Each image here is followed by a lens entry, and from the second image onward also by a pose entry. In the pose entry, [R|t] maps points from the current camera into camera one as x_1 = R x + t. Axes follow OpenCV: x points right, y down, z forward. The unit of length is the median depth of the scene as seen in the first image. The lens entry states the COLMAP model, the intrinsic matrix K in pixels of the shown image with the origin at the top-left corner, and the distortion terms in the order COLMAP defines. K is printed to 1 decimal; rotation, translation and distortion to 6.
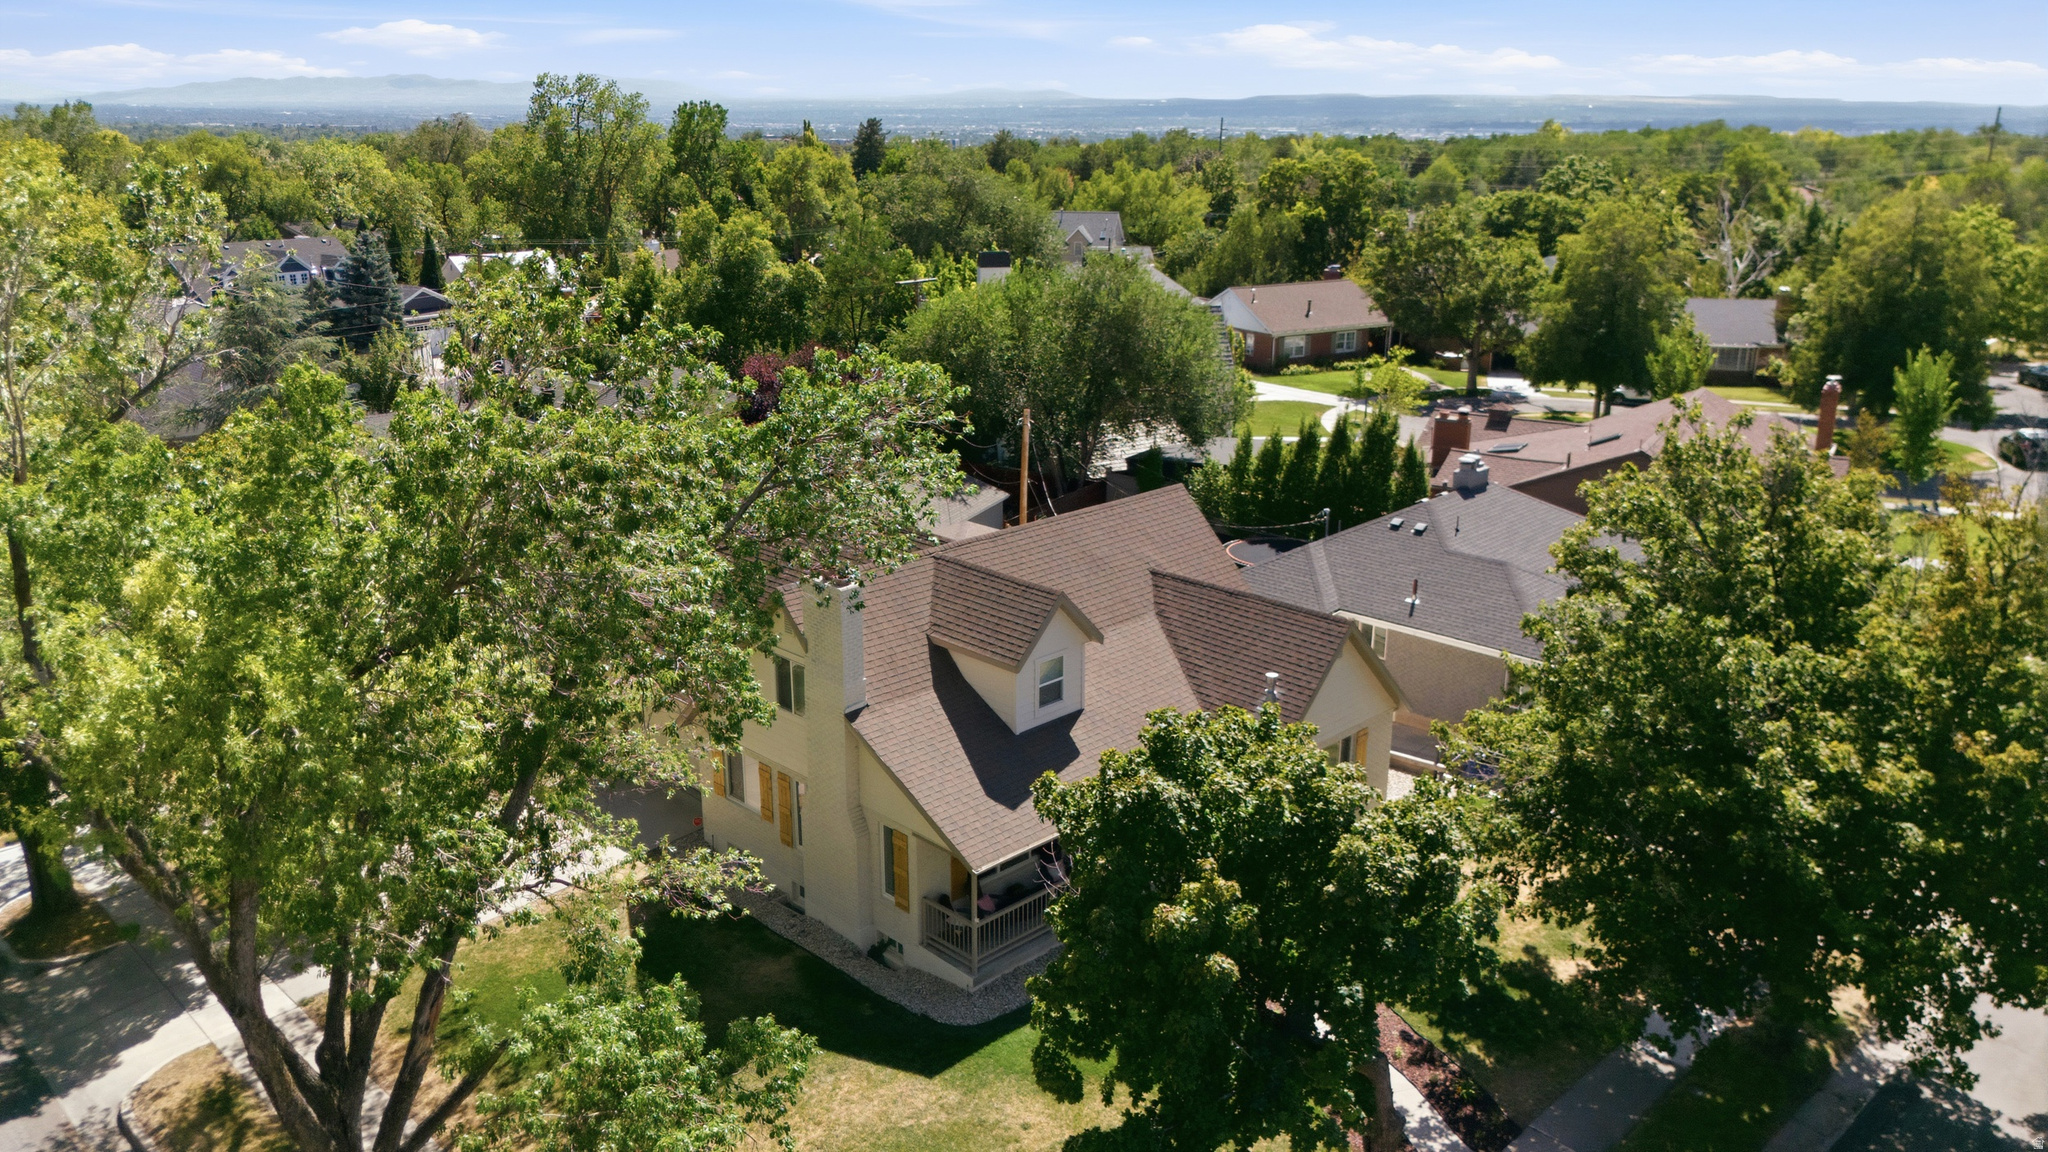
lens RADIAL K [[1472.5, 0, 1024.0], [0, 1472.5, 576.0], [0, 0, 1]] dist [0.119654, -0.132854]
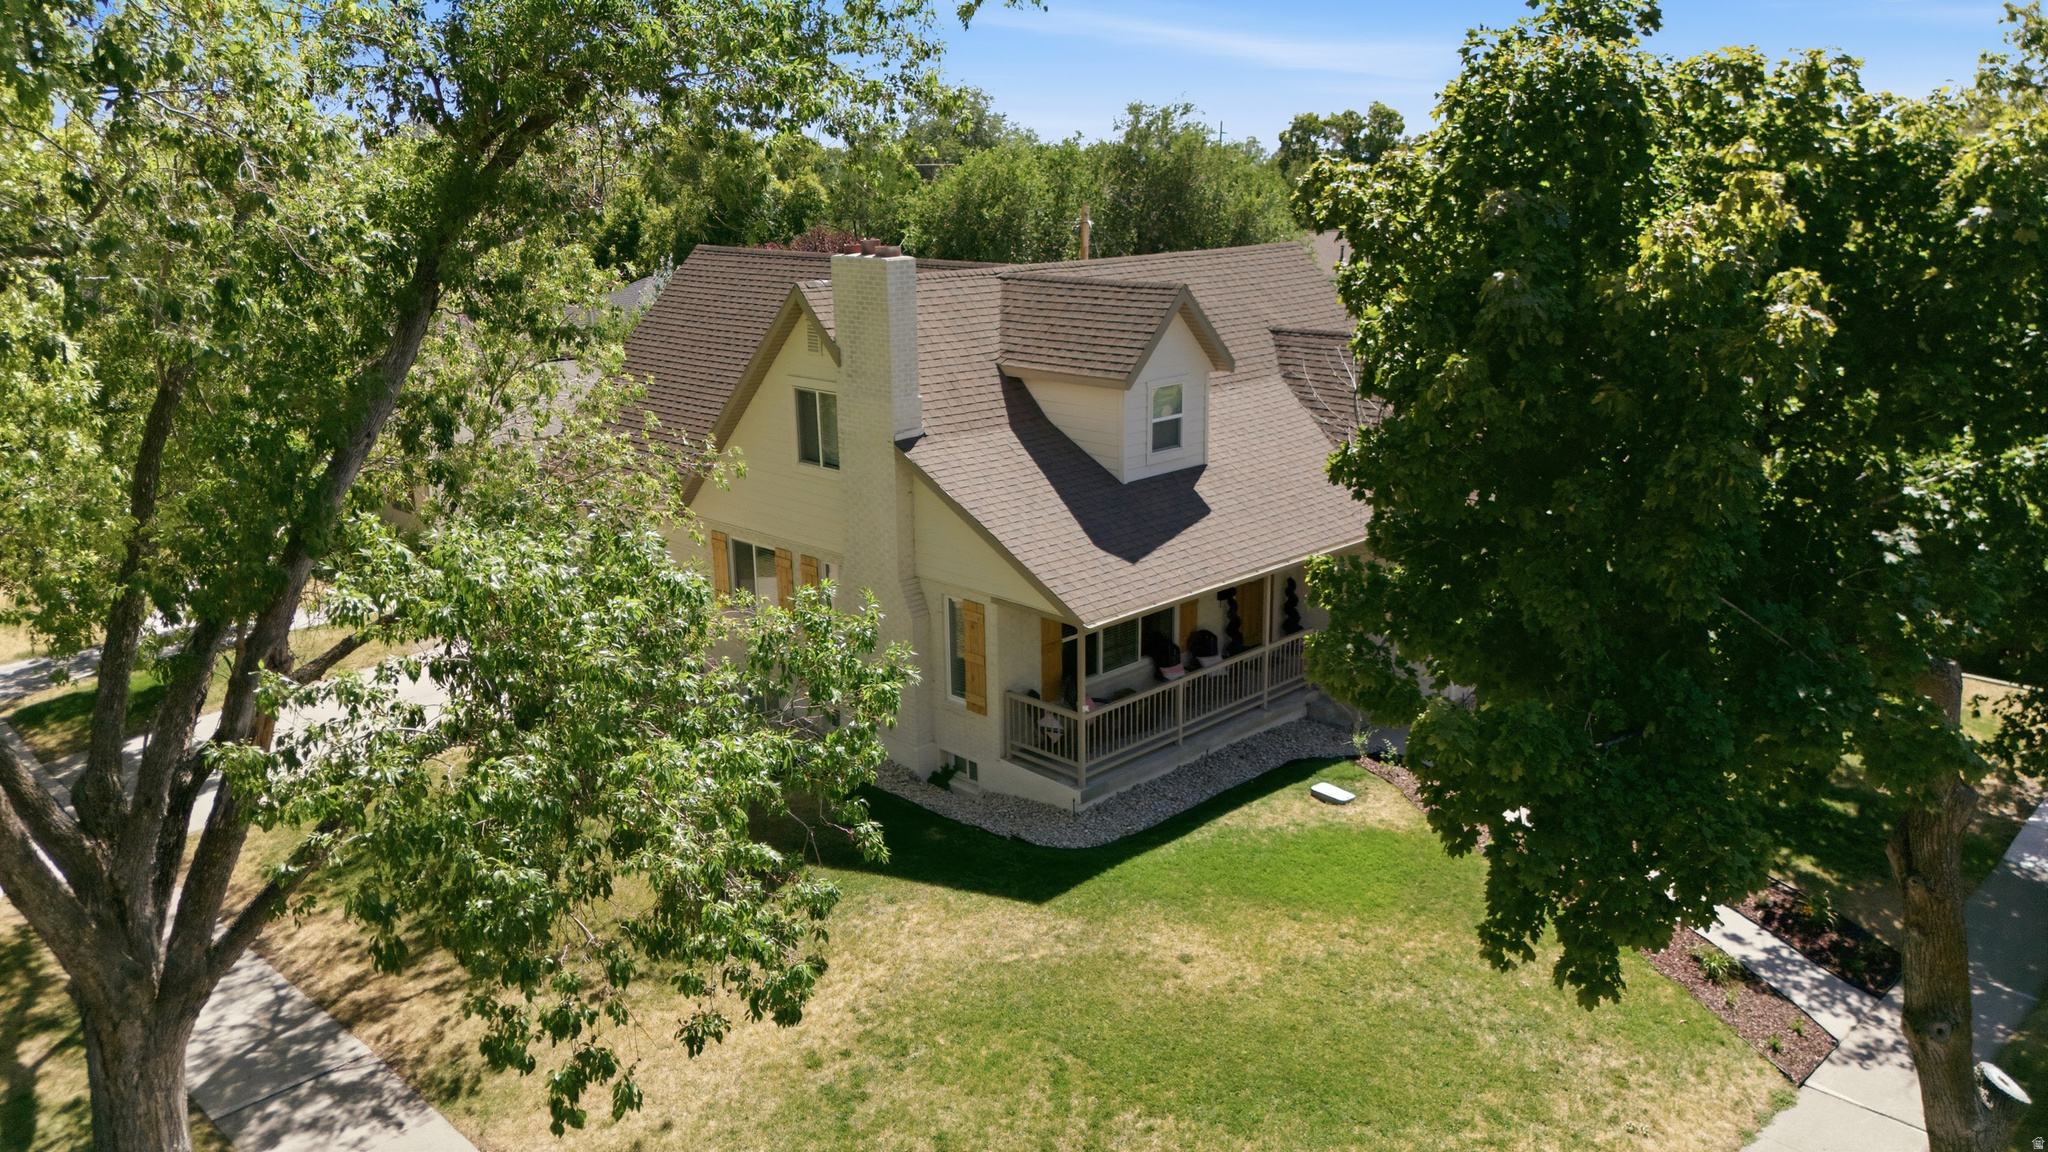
lens RADIAL K [[1472.5, 0, 1024.0], [0, 1472.5, 576.0], [0, 0, 1]] dist [0.119654, -0.132854]
pose [[0.999845, -0.017312, 0.003084, -0.061054], [0.017409, 0.999240, -0.034867, 0.186750], [-0.002478, 0.034915, 0.999387, 0.276507]]
